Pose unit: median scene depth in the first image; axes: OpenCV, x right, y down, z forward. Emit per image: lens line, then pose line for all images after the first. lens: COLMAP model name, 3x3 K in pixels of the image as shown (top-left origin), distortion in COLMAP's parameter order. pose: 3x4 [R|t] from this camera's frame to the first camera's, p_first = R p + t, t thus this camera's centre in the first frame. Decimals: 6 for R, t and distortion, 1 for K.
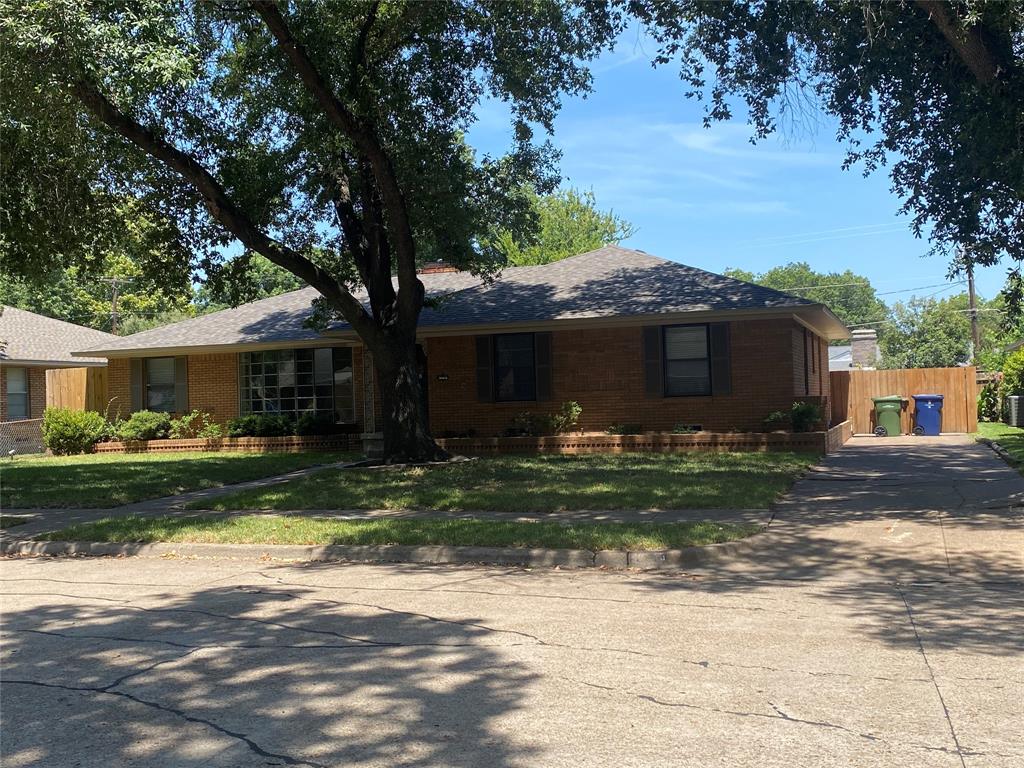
lens RADIAL K [[1069.8, 0, 512.0], [0, 1069.8, 384.0], [0, 0, 1]] dist [0.203387, -0.658857]
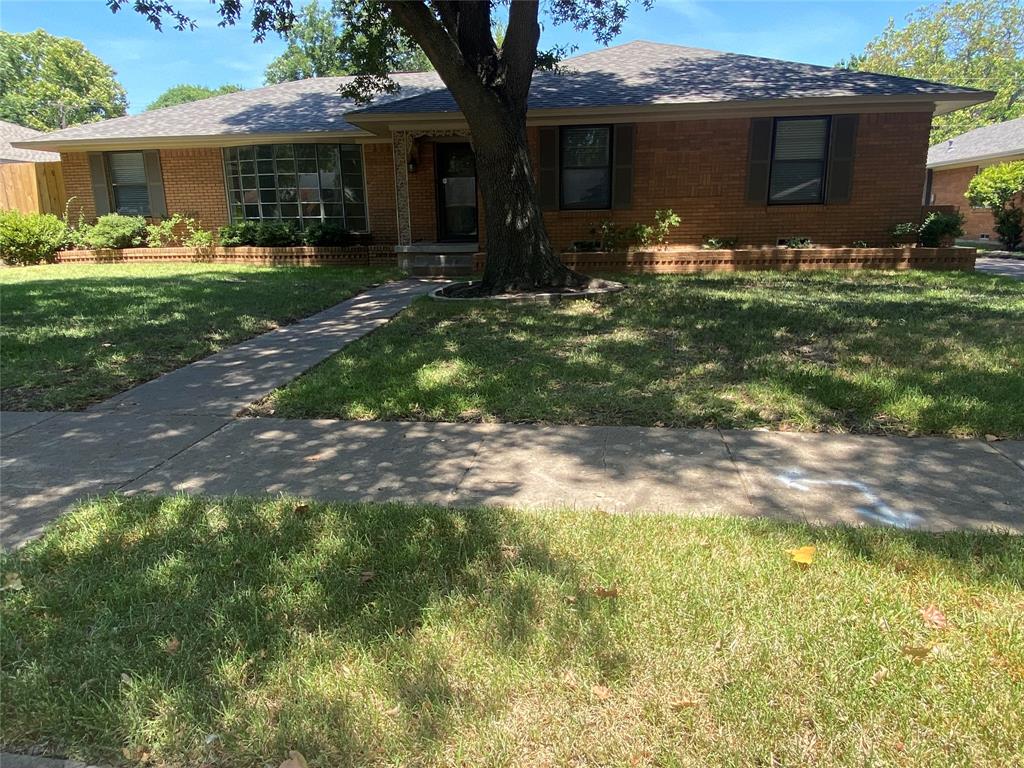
lens RADIAL K [[671.4, 0, 512.0], [0, 671.4, 384.0], [0, 0, 1]] dist [0.065573, -0.076713]
pose [[0.978709, -0.032834, 0.202610, -0.144105], [-0.018301, 0.969231, 0.245471, 0.017246], [-0.204435, -0.243953, 0.947994, 0.391878]]
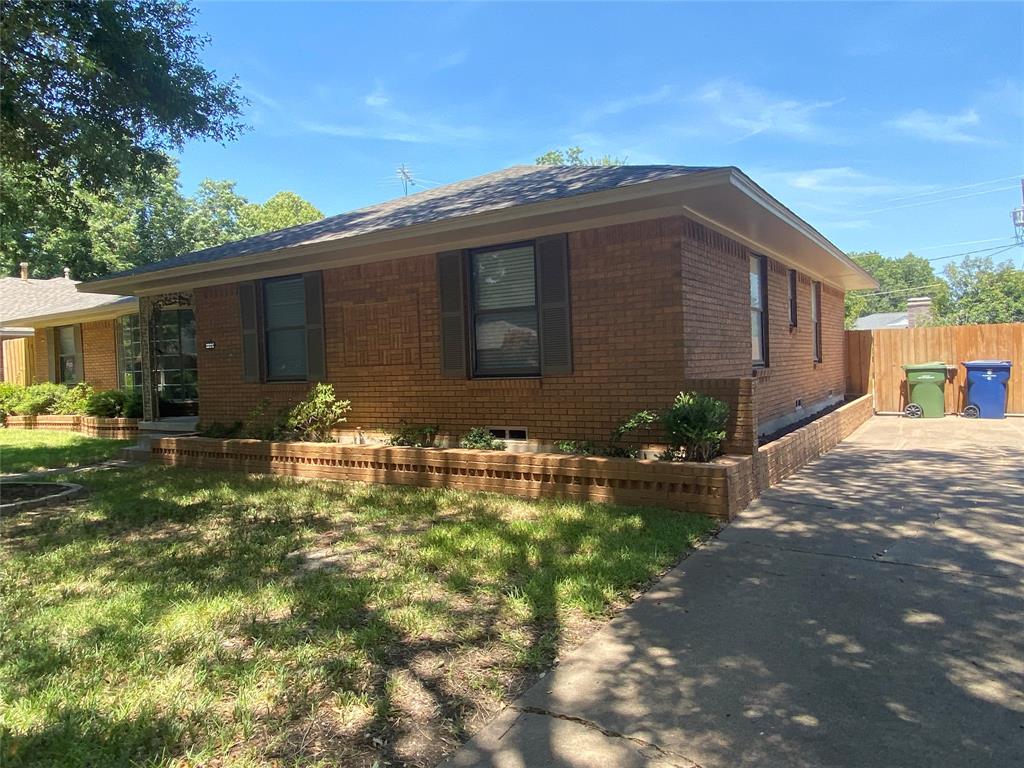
lens RADIAL K [[671.4, 0, 512.0], [0, 671.4, 384.0], [0, 0, 1]] dist [0.065573, -0.076713]
pose [[0.972901, 0.002515, -0.231208, 0.198222], [0.010153, 0.998512, 0.053581, -0.002510], [0.230998, -0.054476, 0.971428, 0.535192]]
